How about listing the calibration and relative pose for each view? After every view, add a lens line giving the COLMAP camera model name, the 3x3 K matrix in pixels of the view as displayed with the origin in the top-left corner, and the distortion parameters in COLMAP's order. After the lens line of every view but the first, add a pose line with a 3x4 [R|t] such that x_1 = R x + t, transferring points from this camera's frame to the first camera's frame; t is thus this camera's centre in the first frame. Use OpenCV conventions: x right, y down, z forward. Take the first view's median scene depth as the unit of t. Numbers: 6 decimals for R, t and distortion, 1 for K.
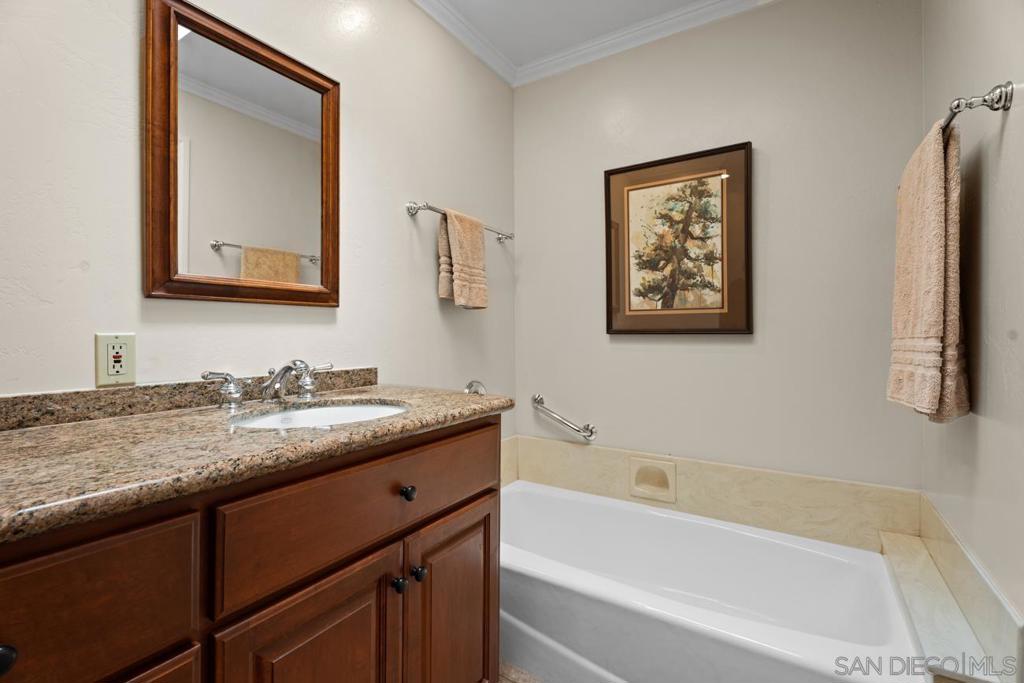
lens RADIAL K [[460.6, 0, 511.5], [0, 460.6, 331.4], [0, 0, 1]] dist [-0.000372, 0.000018]
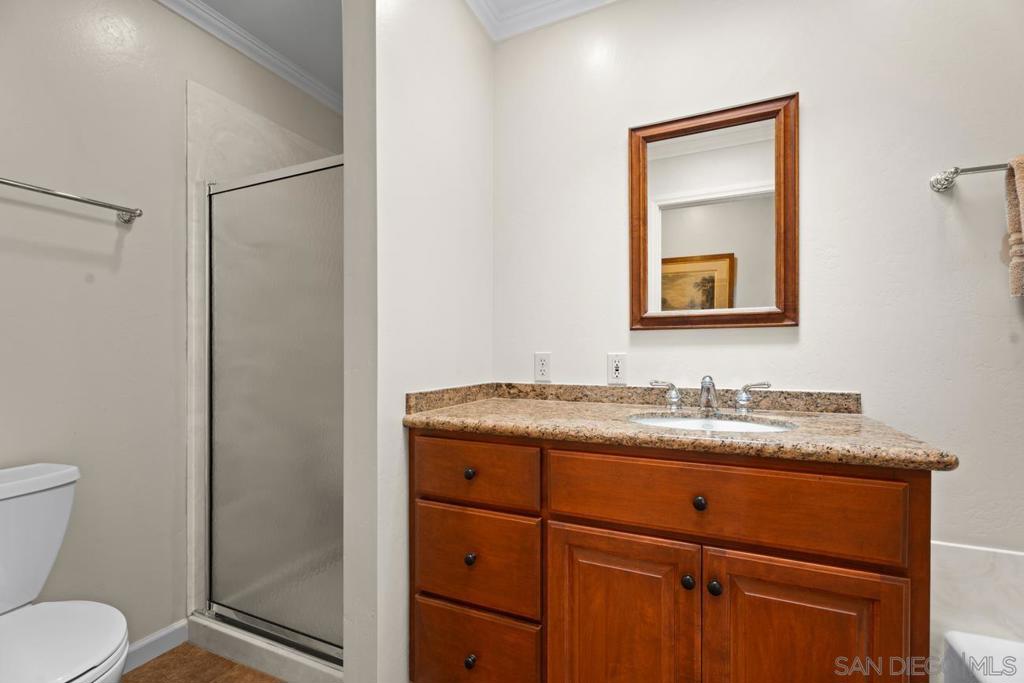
lens RADIAL K [[462.9, 0, 511.5], [0, 462.9, 353.9], [0, 0, 1]] dist [0.001059, 0.000148]
pose [[0.130953, 0.001525, -0.991387, 0.664866], [0.005102, 0.999985, 0.002212, 0.000700], [0.991375, -0.005348, 0.130943, 0.362751]]
